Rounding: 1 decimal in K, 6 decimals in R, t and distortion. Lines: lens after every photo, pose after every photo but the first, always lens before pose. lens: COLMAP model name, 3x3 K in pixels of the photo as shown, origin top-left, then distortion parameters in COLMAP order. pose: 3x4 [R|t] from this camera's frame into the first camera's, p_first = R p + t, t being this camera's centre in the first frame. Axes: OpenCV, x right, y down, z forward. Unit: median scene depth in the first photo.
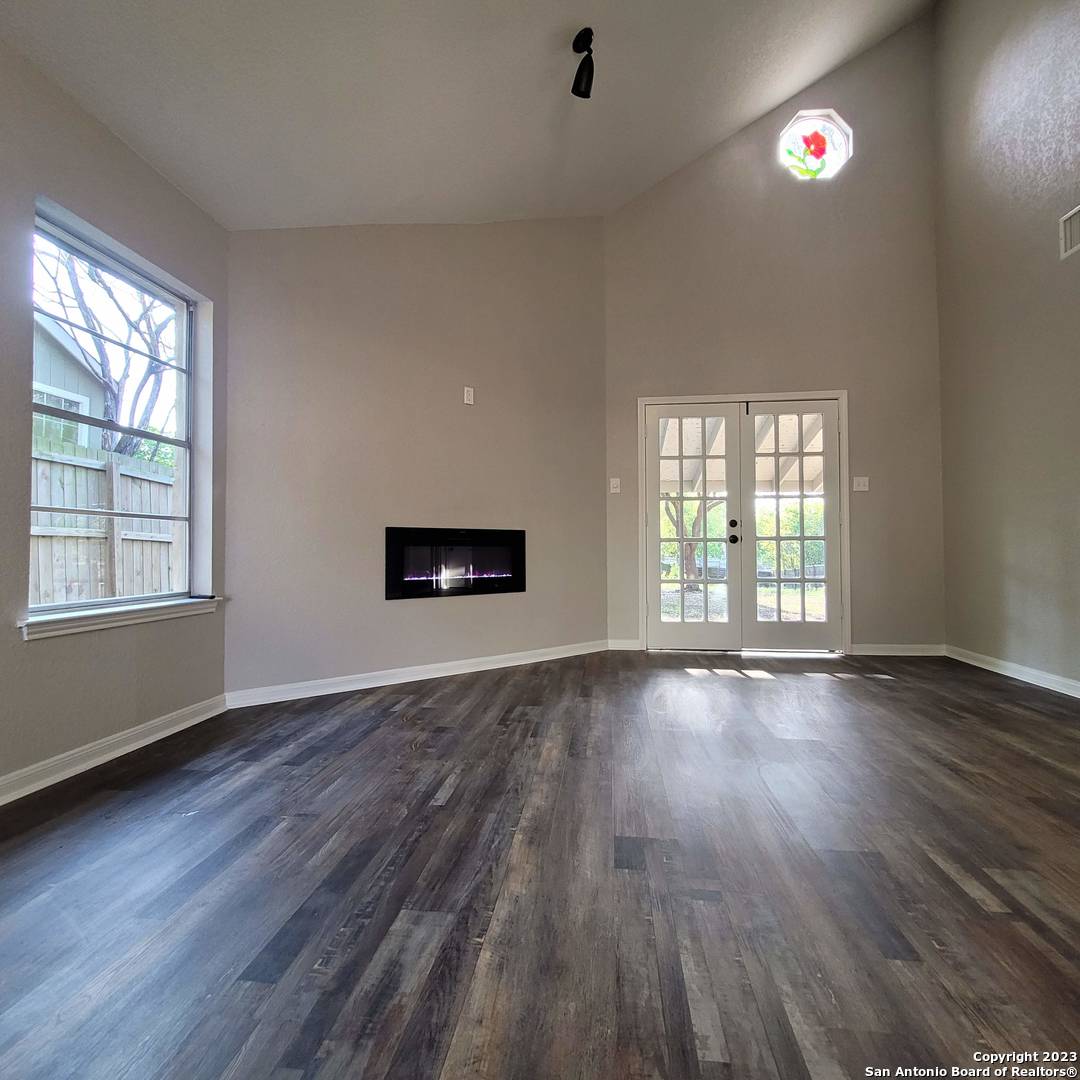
lens RADIAL K [[565.7, 0, 553.2], [0, 565.7, 536.3], [0, 0, 1]] dist [0.001409, -0.002749]
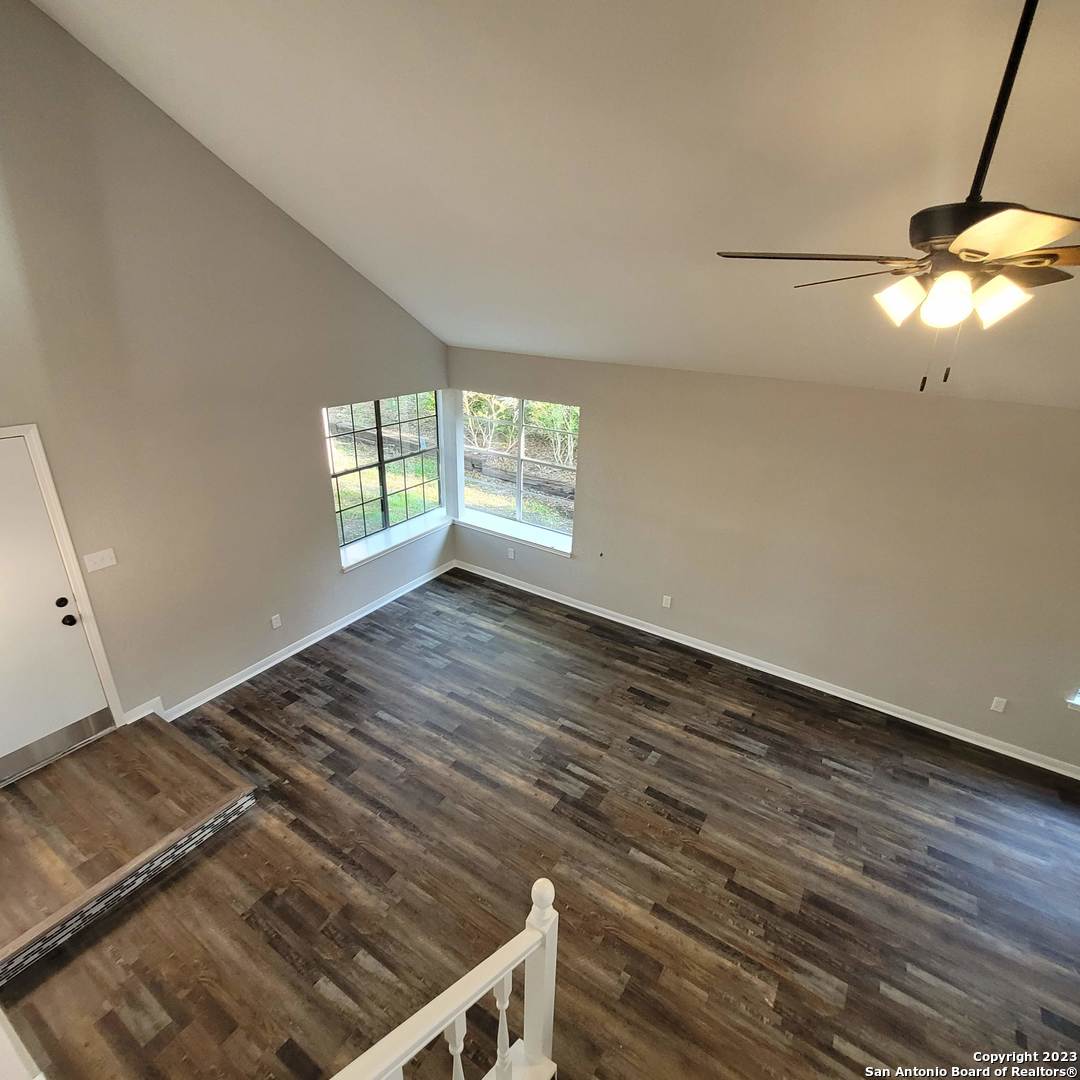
lens RADIAL K [[565.7, 0, 553.5], [0, 565.7, 535.0], [0, 0, 1]] dist [0.001409, -0.002749]
pose [[-0.440914, 0.331184, -0.834213, 0.935693], [-0.015256, 0.926535, 0.375900, -0.765848], [0.897420, 0.178466, -0.403470, 0.027106]]
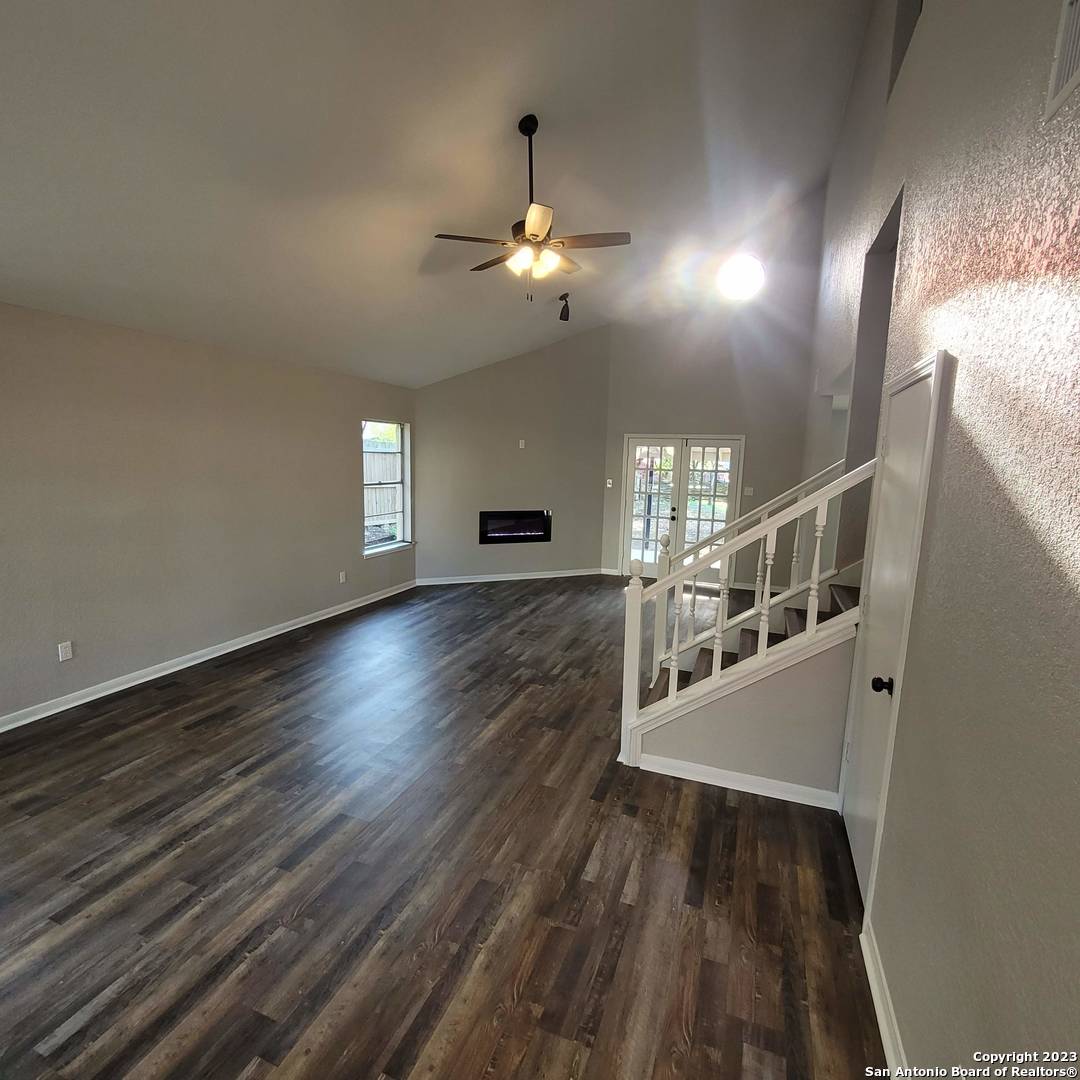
lens RADIAL K [[565.7, 0, 554.0], [0, 565.7, 535.5], [0, 0, 1]] dist [0.001409, -0.002749]
pose [[0.968085, 0.068295, -0.241137, 0.628331], [-0.028601, 0.985974, 0.164428, -0.356597], [0.248984, -0.152284, 0.956460, -1.262779]]
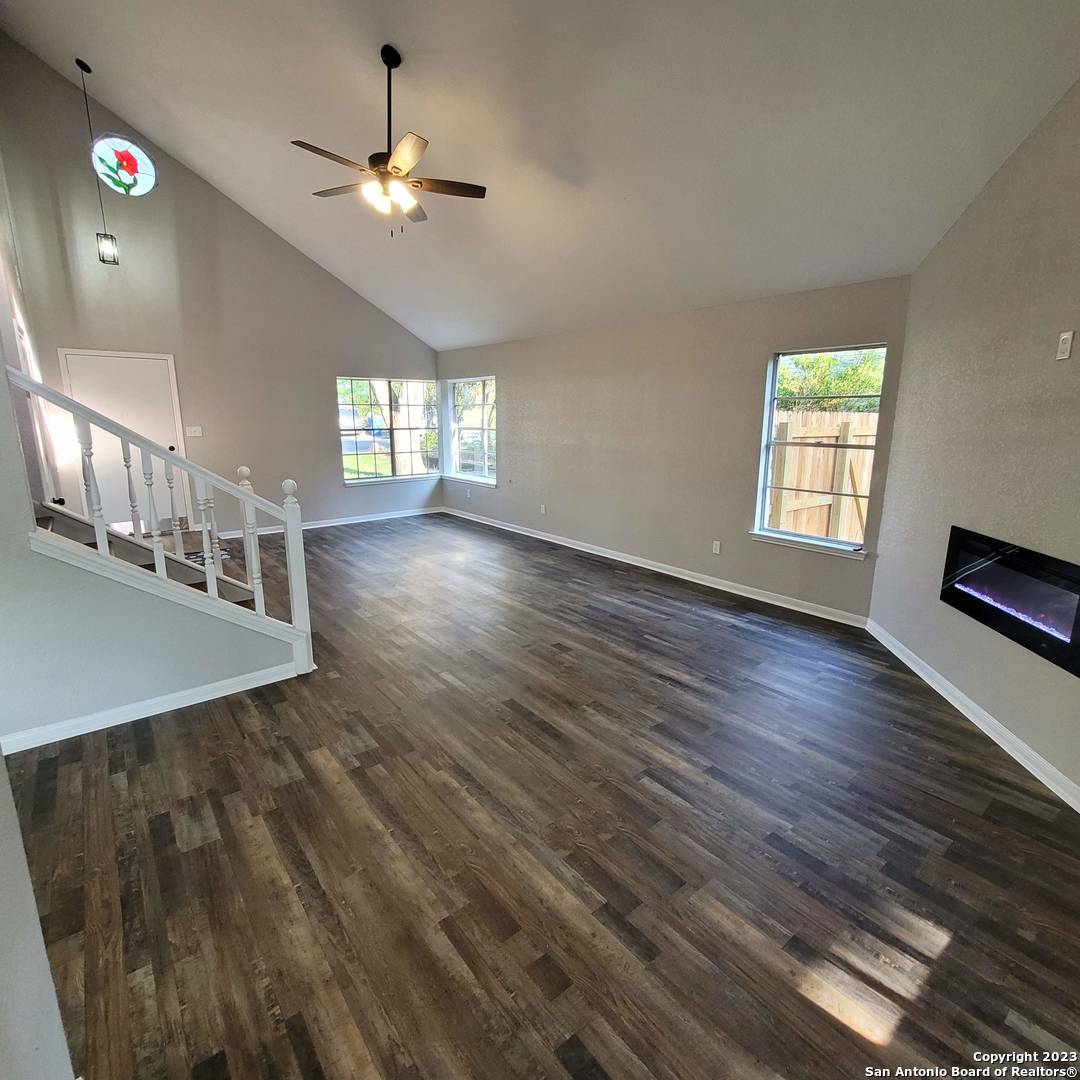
lens RADIAL K [[565.7, 0, 553.2], [0, 565.7, 539.1], [0, 0, 1]] dist [0.001409, -0.002749]
pose [[-0.707940, 0.151419, -0.689850, 0.993314], [0.014371, 0.979634, 0.200277, -0.231658], [0.706126, 0.131870, -0.695698, 1.443316]]
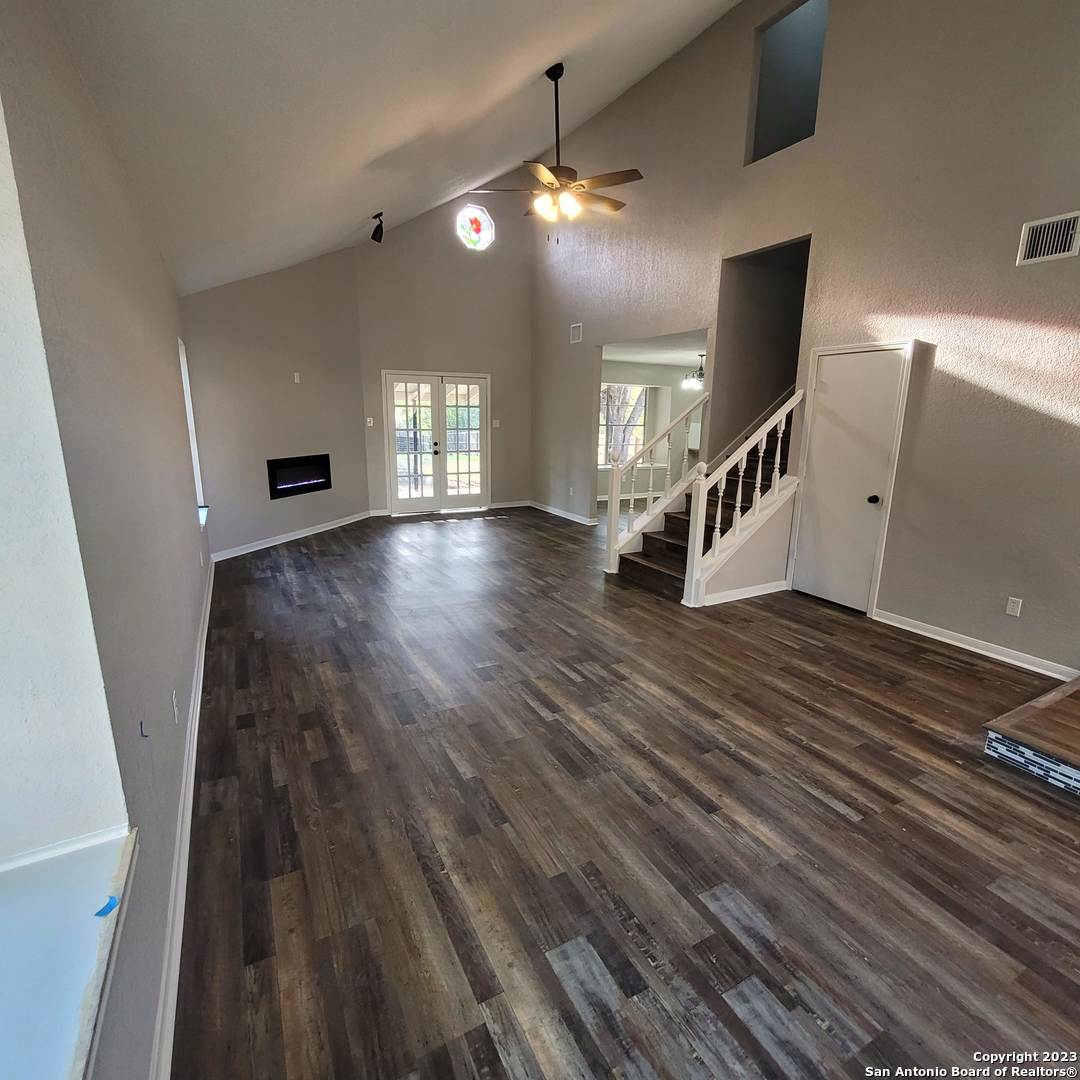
lens RADIAL K [[565.7, 0, 552.5], [0, 565.7, 534.5], [0, 0, 1]] dist [0.001409, -0.002749]
pose [[0.820246, -0.104464, 0.562390, -0.717611], [-0.035427, 0.972017, 0.232223, -0.289191], [-0.570912, -0.210404, 0.793593, -1.225938]]
